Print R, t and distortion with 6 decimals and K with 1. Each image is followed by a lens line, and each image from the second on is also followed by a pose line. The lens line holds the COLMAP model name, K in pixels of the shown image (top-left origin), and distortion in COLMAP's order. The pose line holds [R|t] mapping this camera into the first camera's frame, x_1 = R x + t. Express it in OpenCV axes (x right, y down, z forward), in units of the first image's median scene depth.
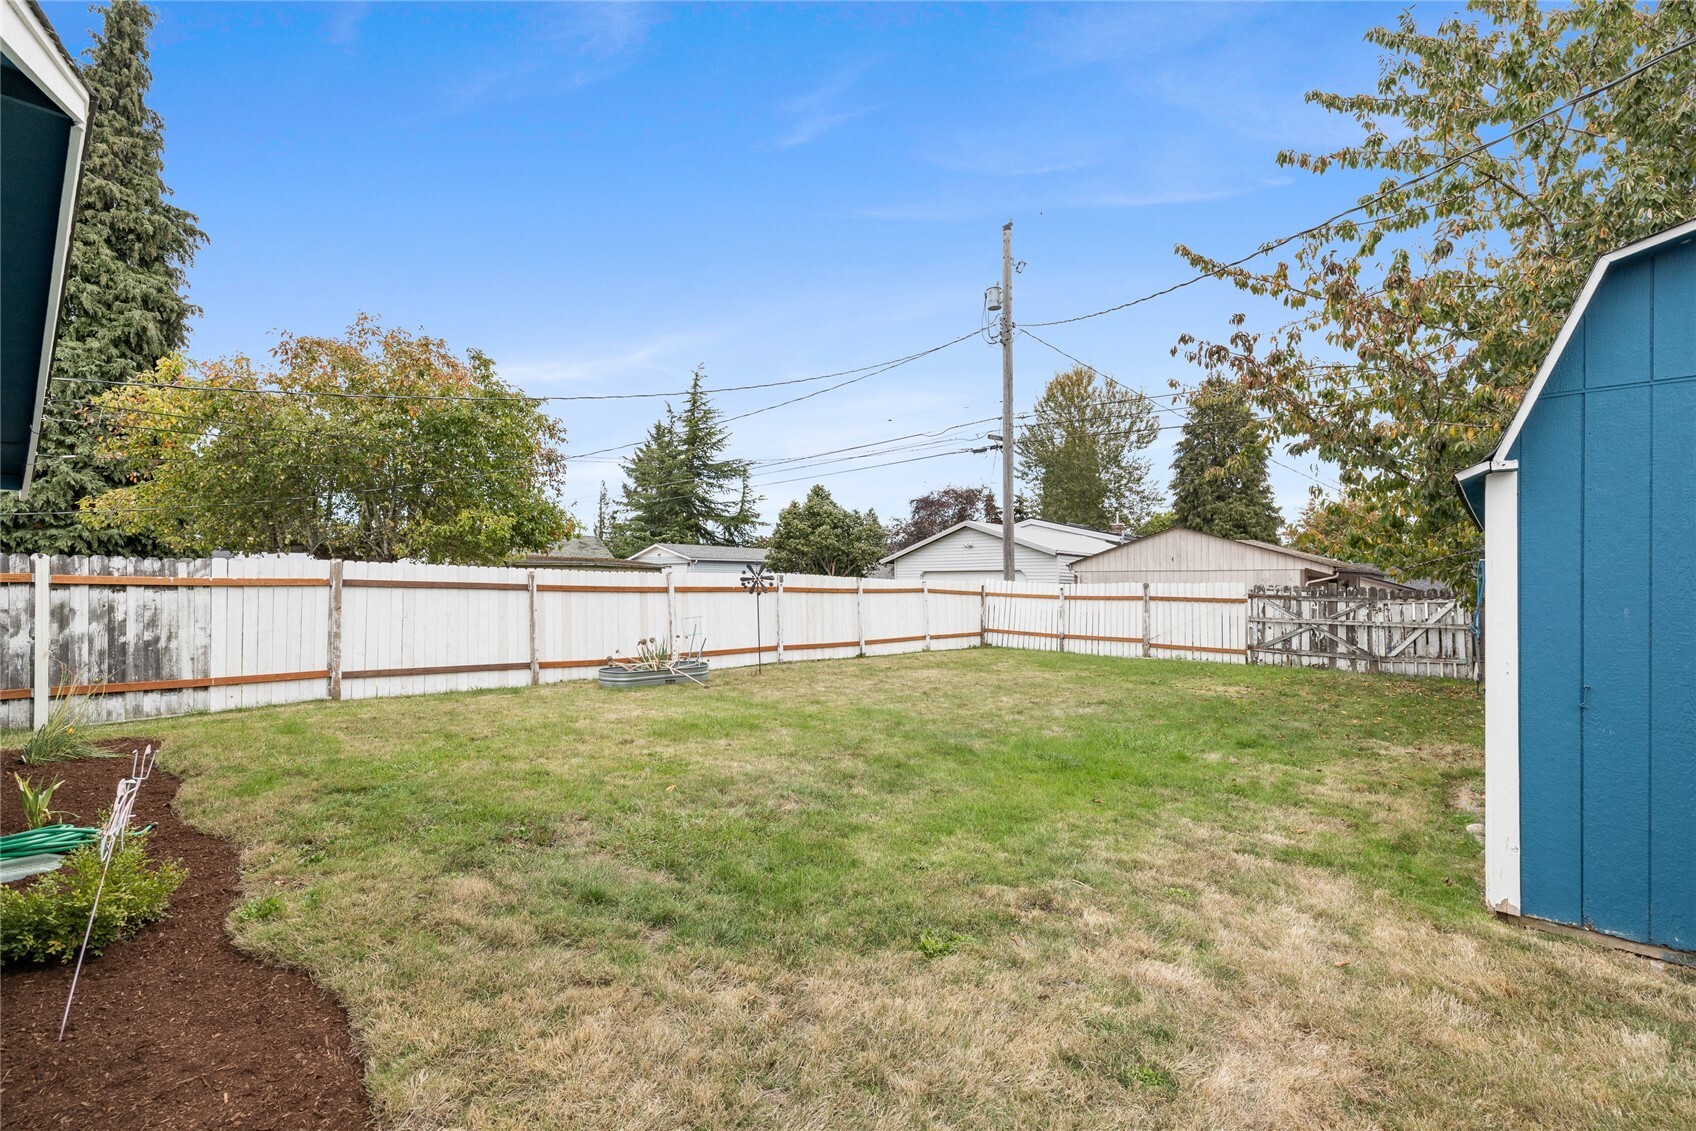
lens RADIAL K [[718.0, 0, 826.7], [0, 718.0, 592.5], [0, 0, 1]] dist [0.000388, 0.000935]
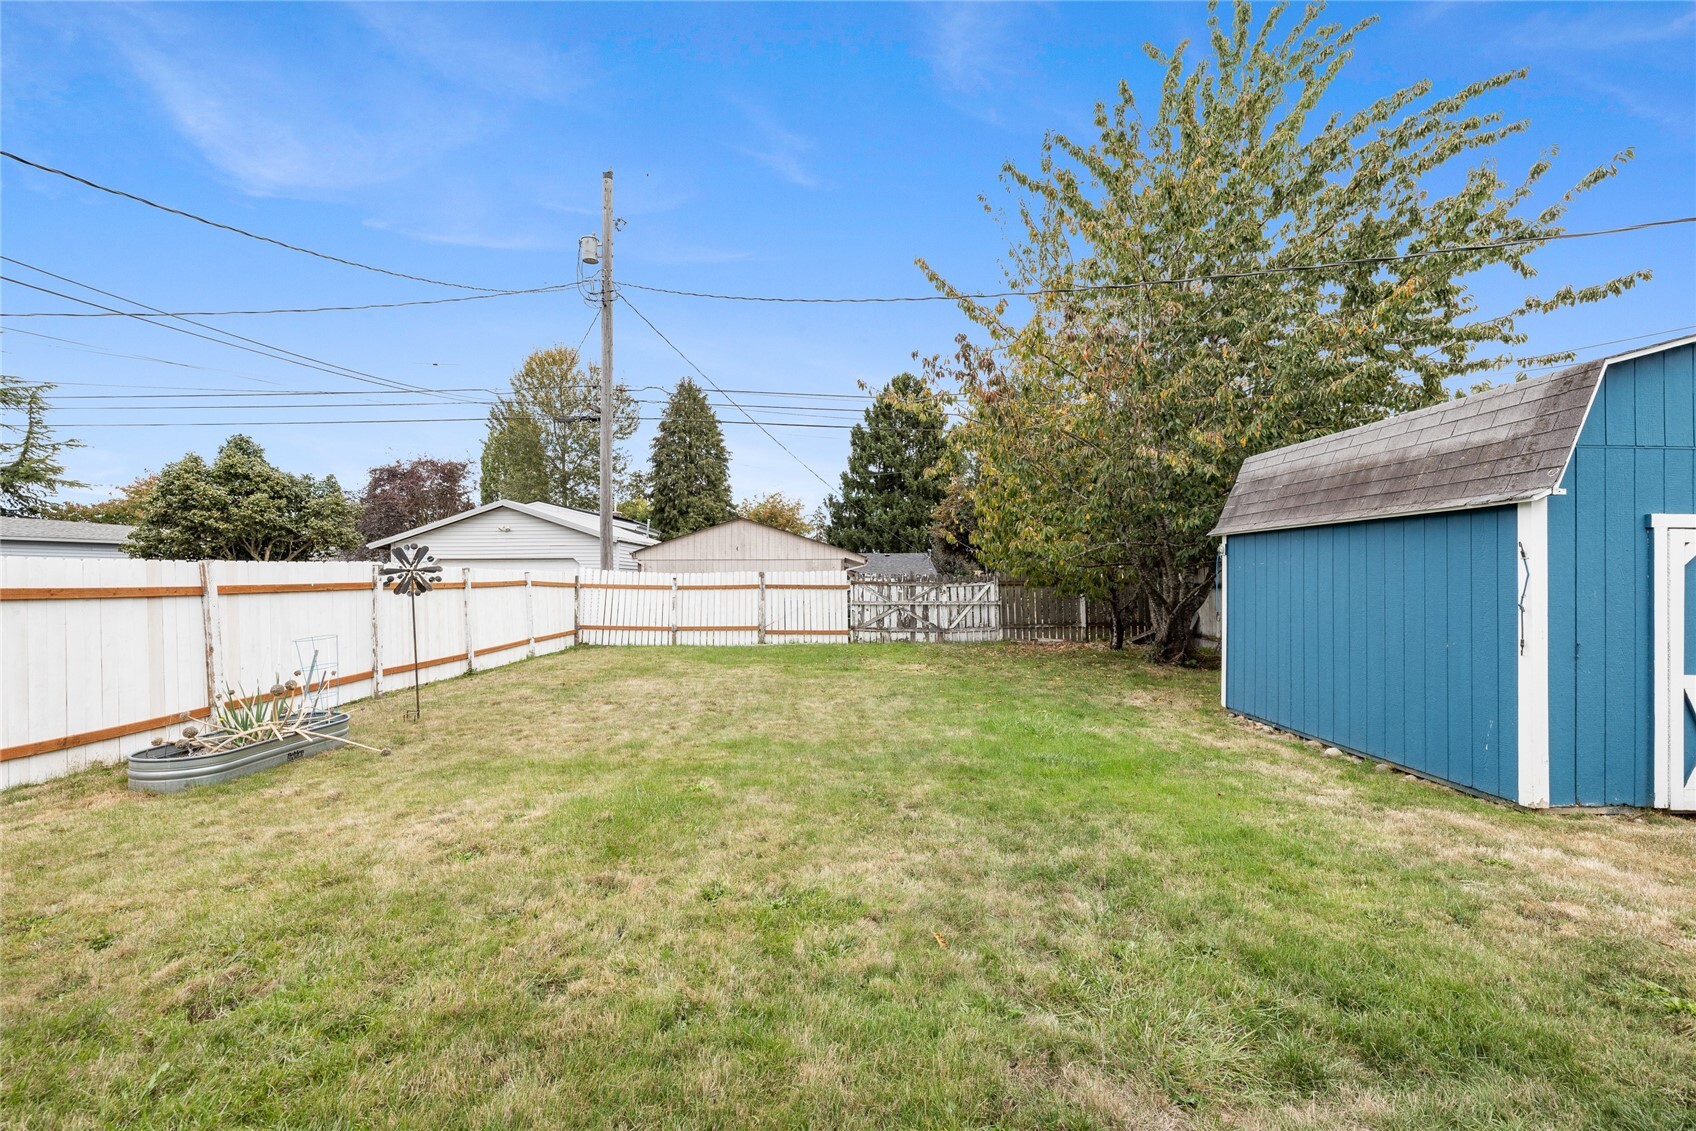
lens RADIAL K [[718.0, 0, 848.1], [0, 718.0, 570.3], [0, 0, 1]] dist [0.000388, 0.000935]
pose [[0.708116, -0.006801, 0.706063, -0.189215], [0.016371, 0.999843, -0.006788, -0.006299], [-0.705906, 0.016366, 0.708116, 0.178638]]
